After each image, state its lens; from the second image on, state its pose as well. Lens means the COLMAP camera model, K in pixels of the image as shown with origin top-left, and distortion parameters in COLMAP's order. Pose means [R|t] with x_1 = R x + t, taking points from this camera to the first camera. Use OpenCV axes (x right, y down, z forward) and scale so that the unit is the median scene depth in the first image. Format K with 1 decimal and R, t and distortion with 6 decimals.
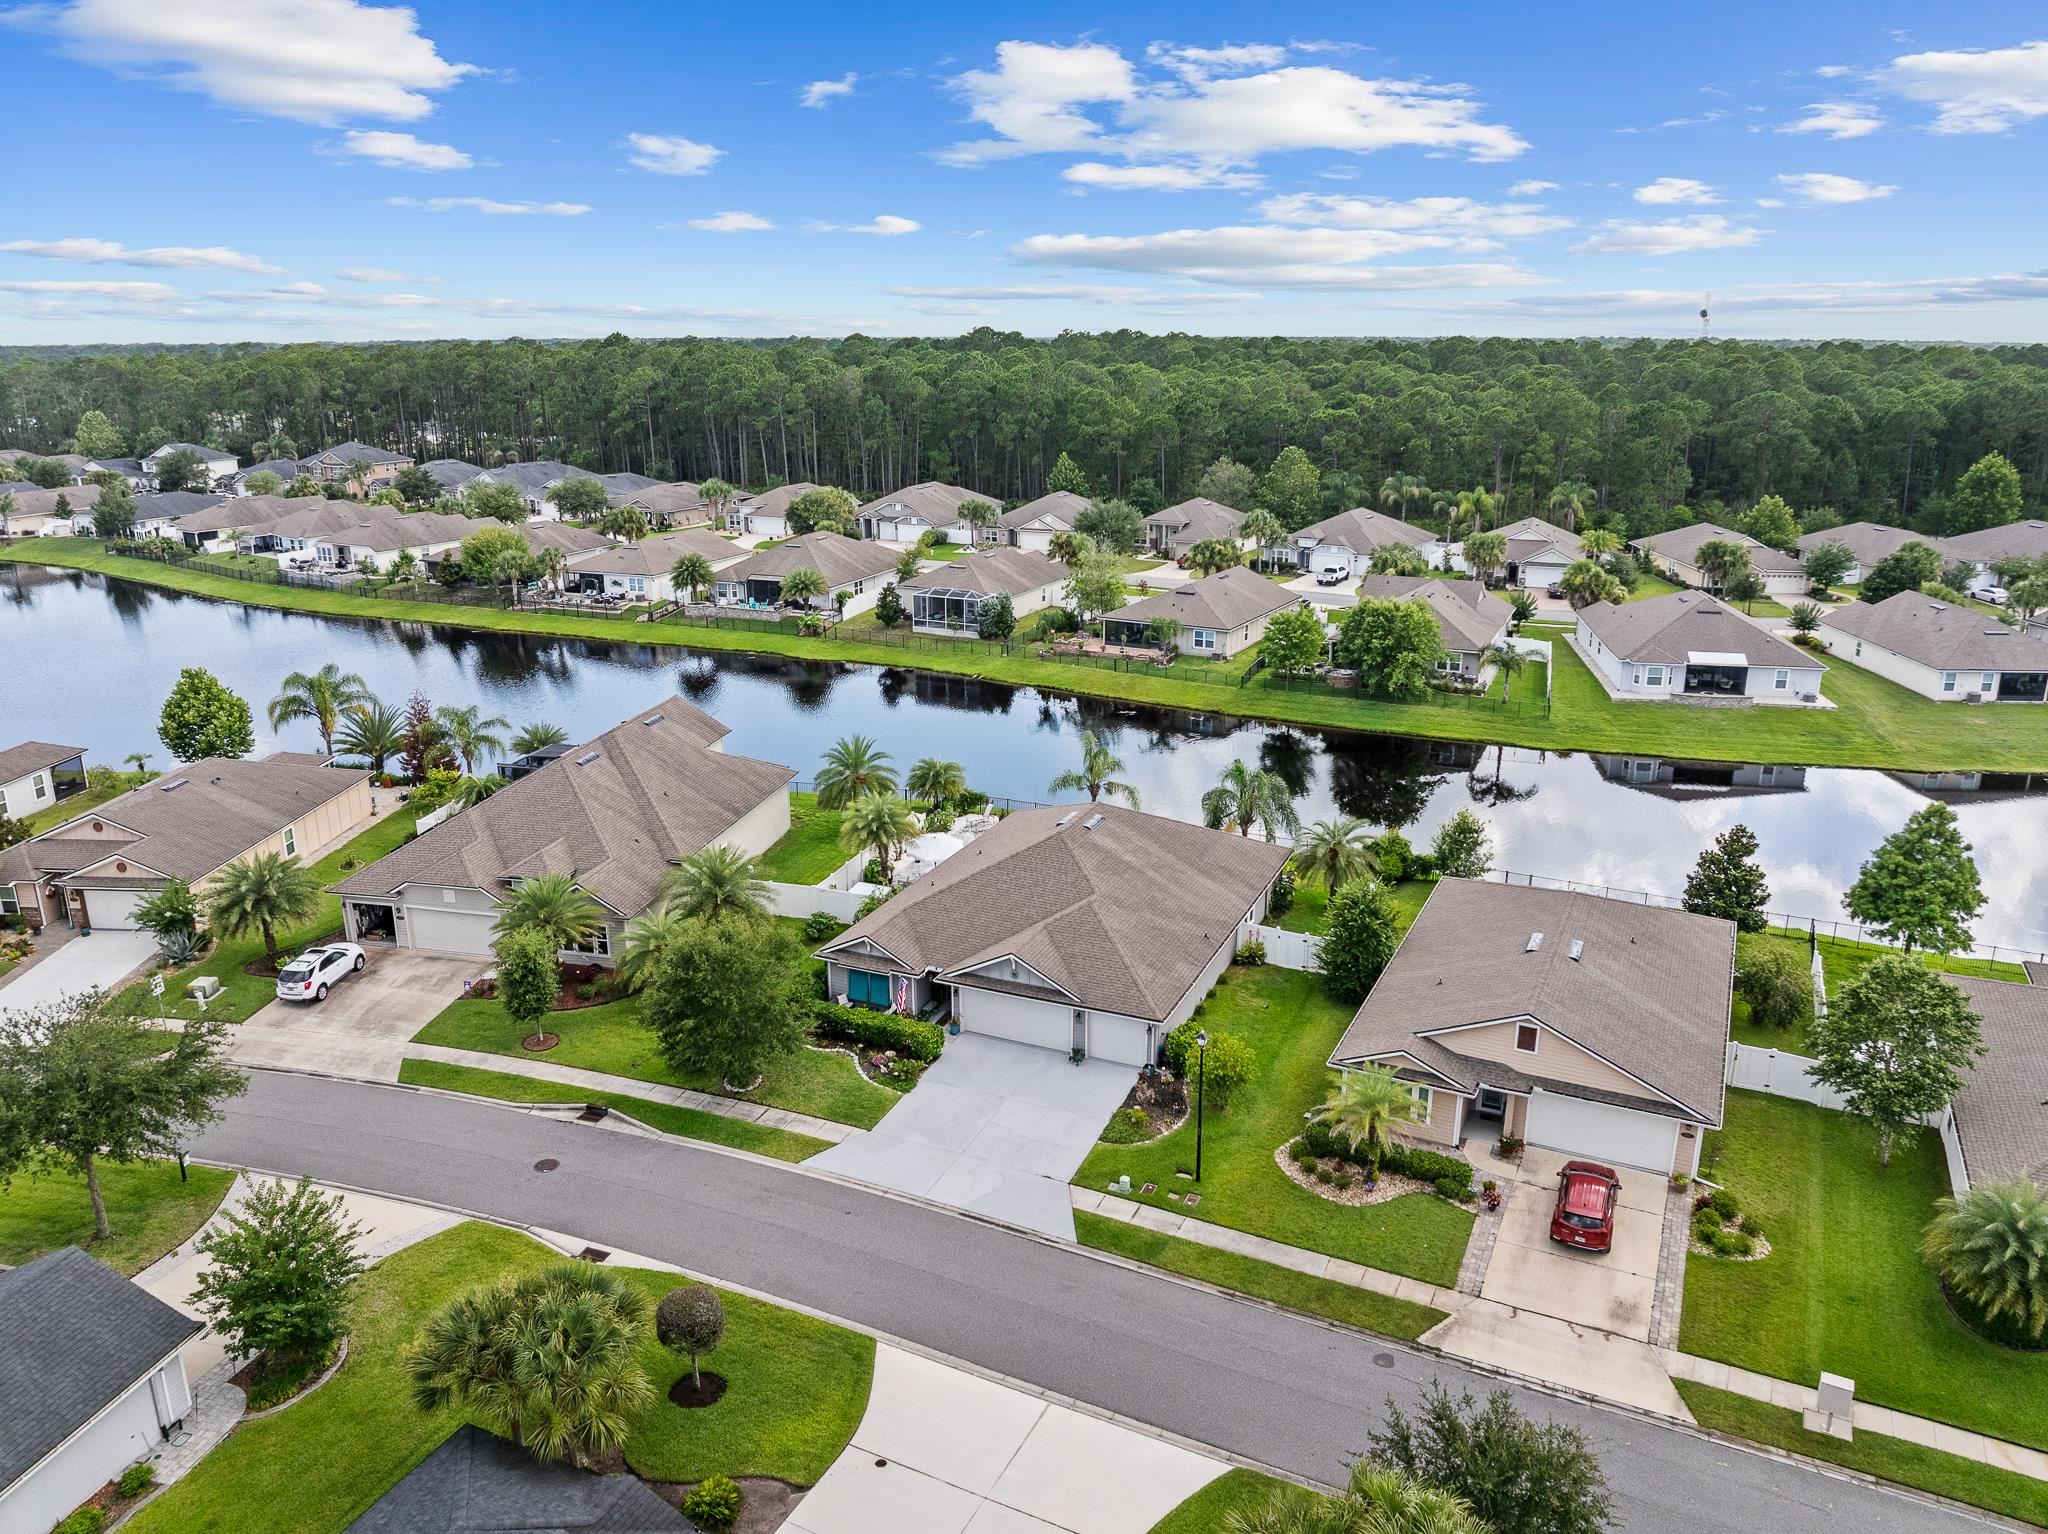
lens RADIAL K [[1439.0, 0, 1026.3], [0, 1439.0, 755.1], [0, 0, 1]] dist [-0.038901, 0.005395]
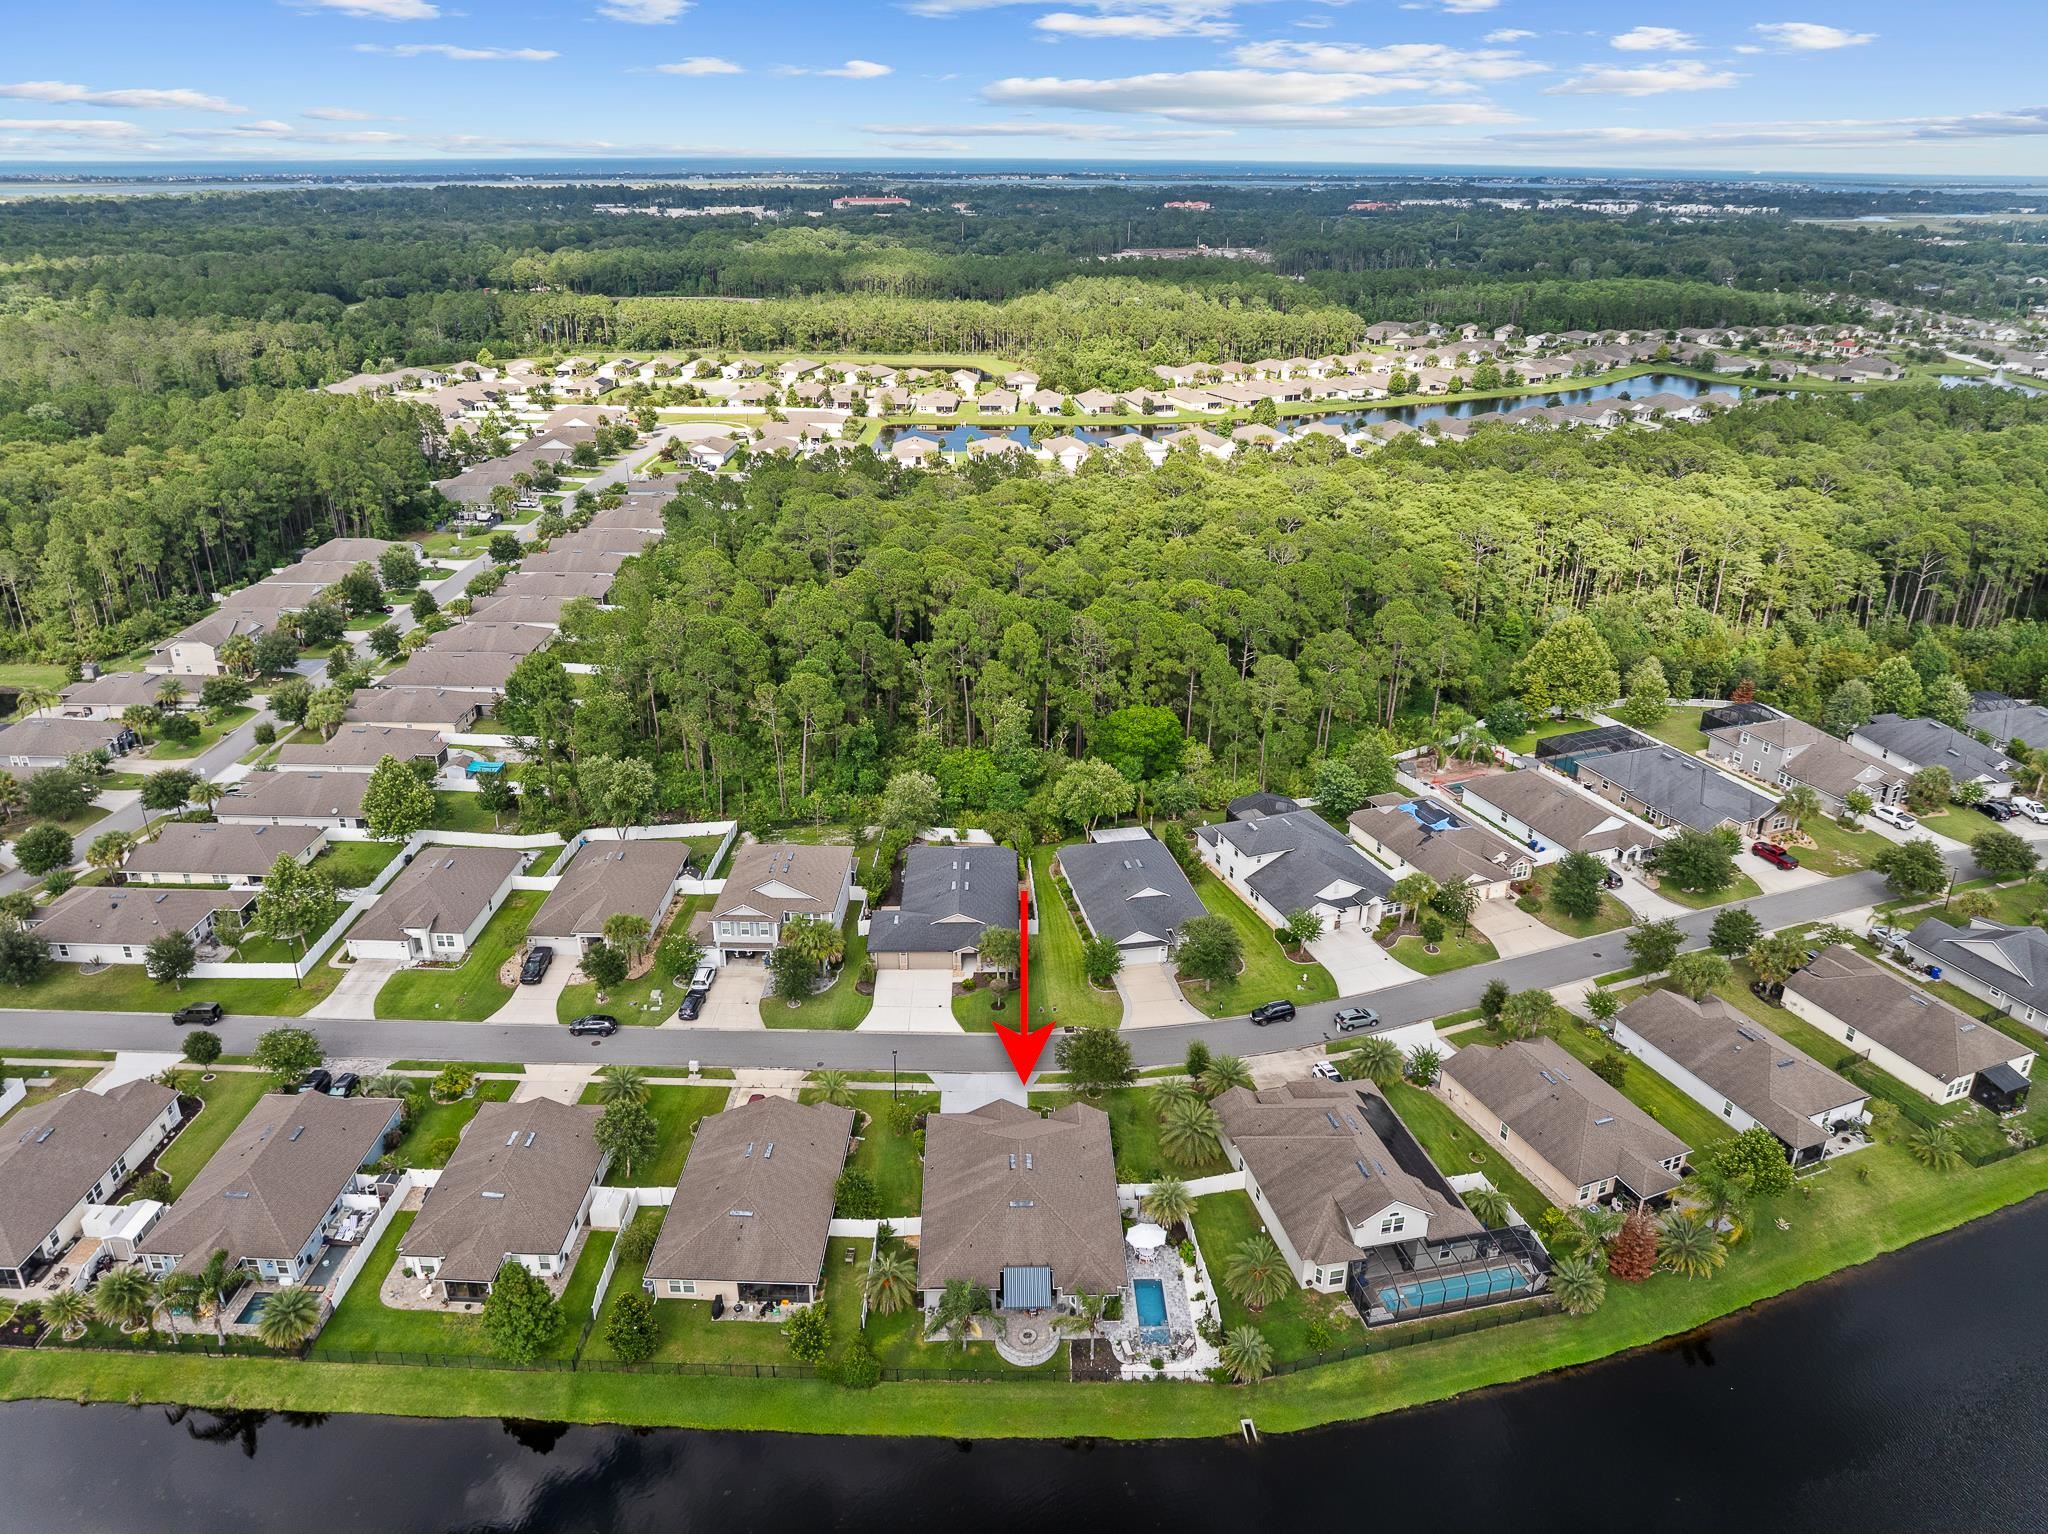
lens RADIAL K [[1439.0, 0, 1026.3], [0, 1439.0, 755.1], [0, 0, 1]] dist [-0.038901, 0.005395]
pose [[-0.904591, 0.160372, -0.394962, 0.379726], [-0.124674, 0.786487, 0.604892, -0.826855], [0.407640, 0.596421, -0.691456, 1.144331]]
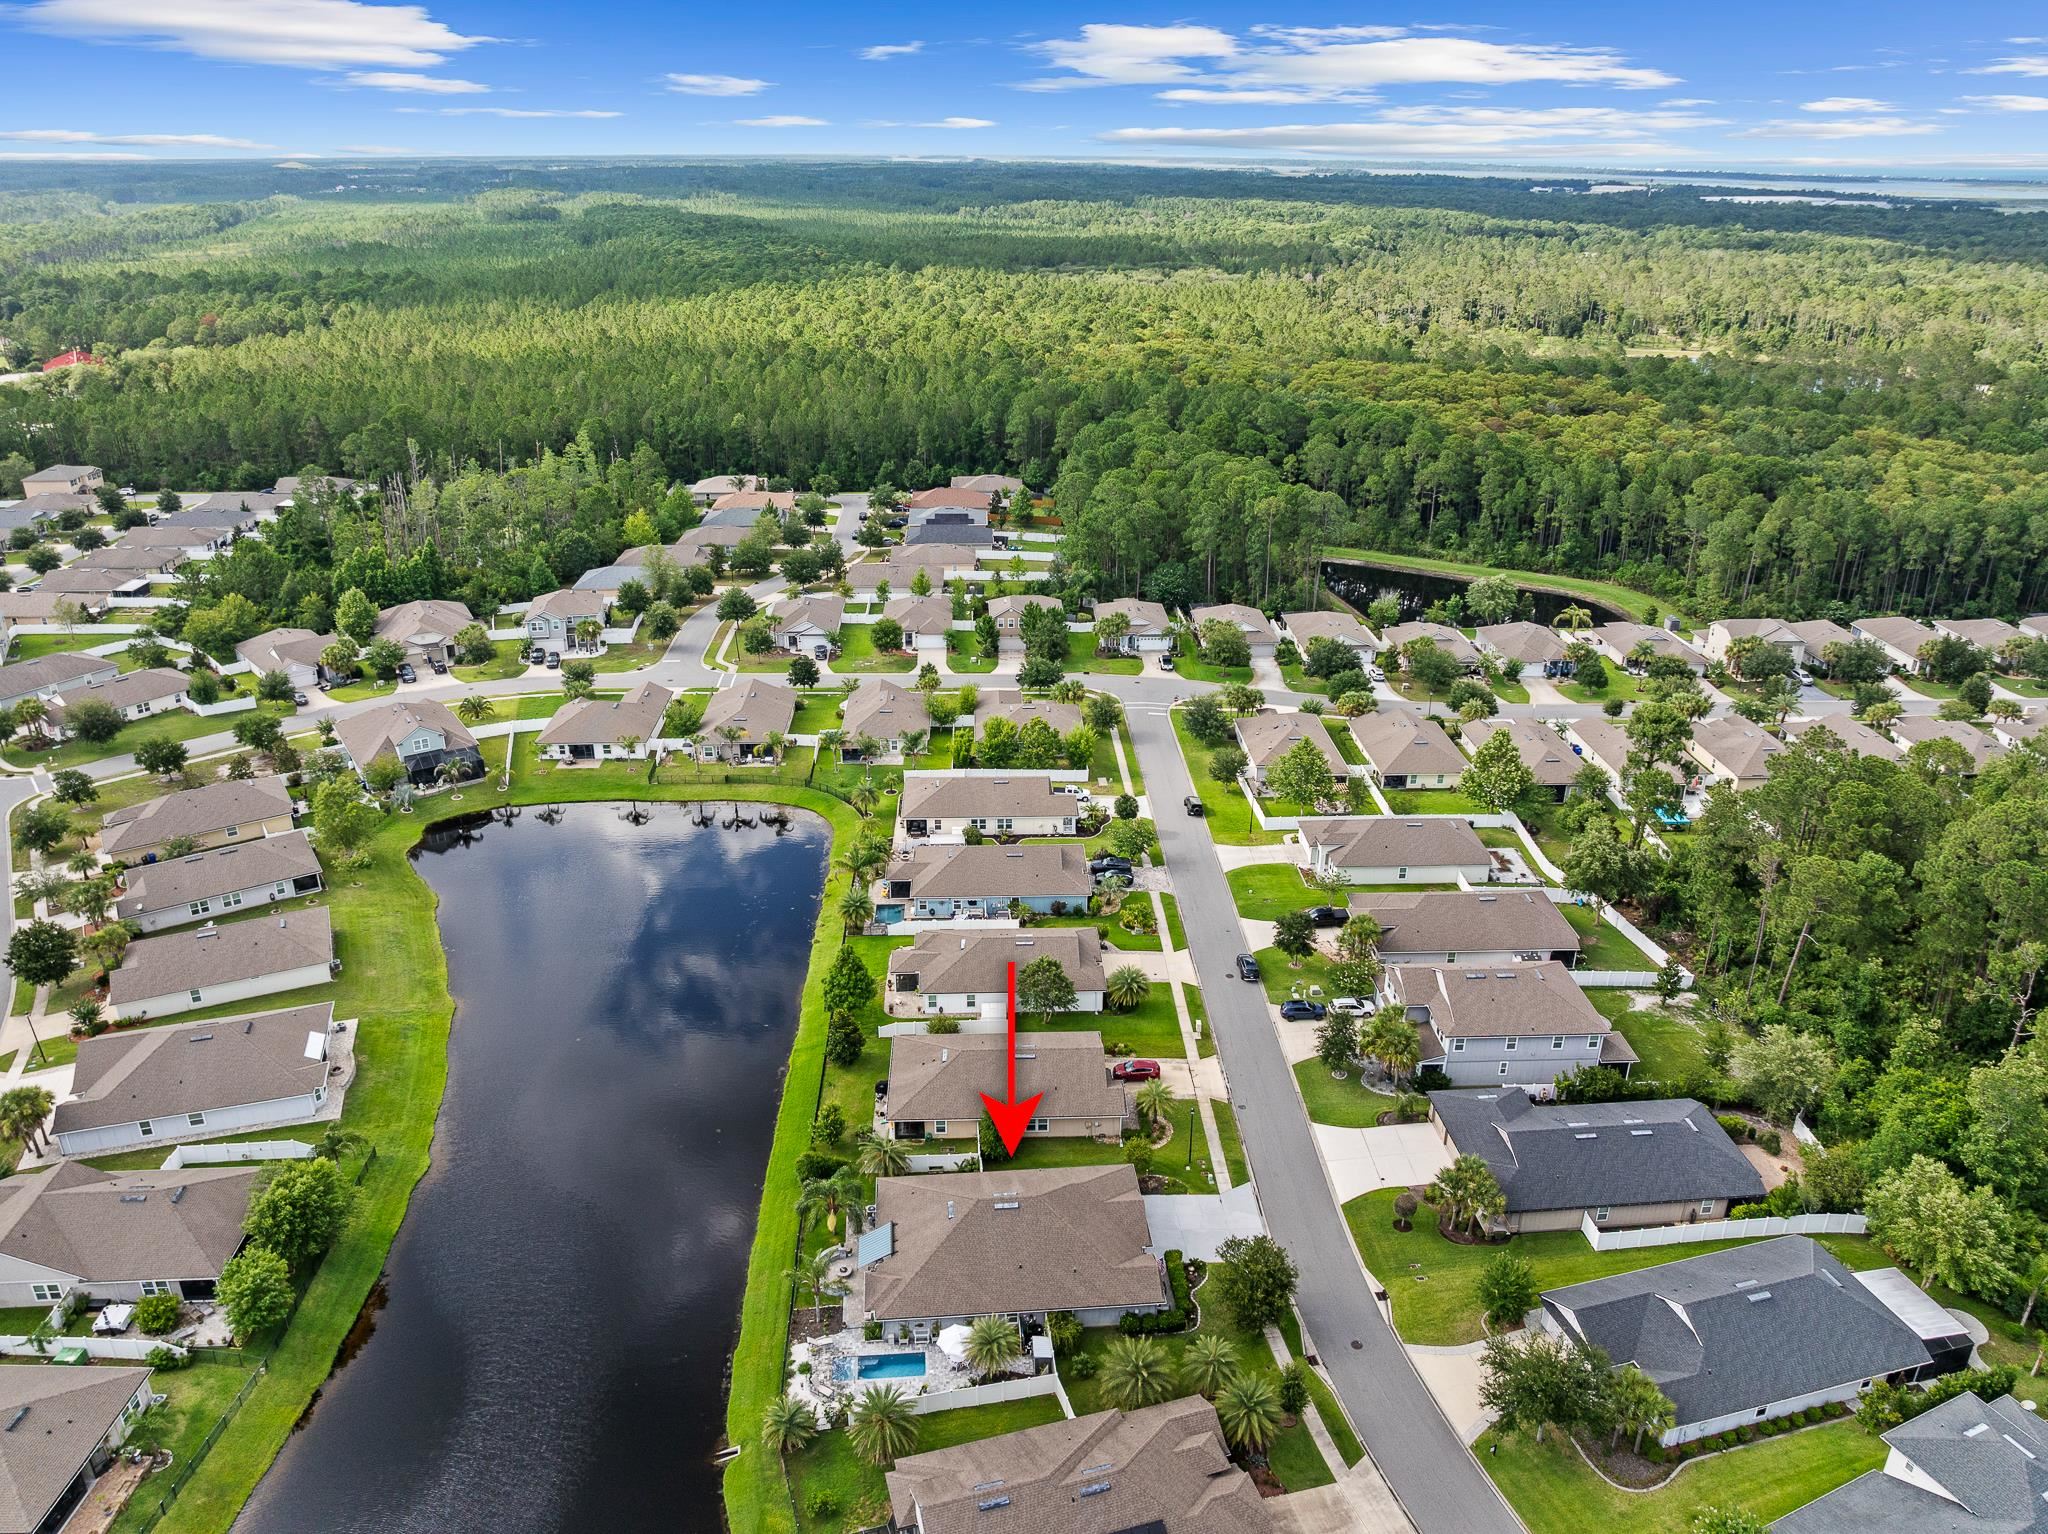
lens RADIAL K [[1436.1, 0, 1026.5], [0, 1436.1, 764.1], [0, 0, 1]] dist [-0.032081, -0.008976]
pose [[-0.481068, -0.346883, 0.805137, -0.676056], [0.241855, 0.830238, 0.502206, -0.715975], [-0.842662, 0.436321, -0.315506, 0.772175]]
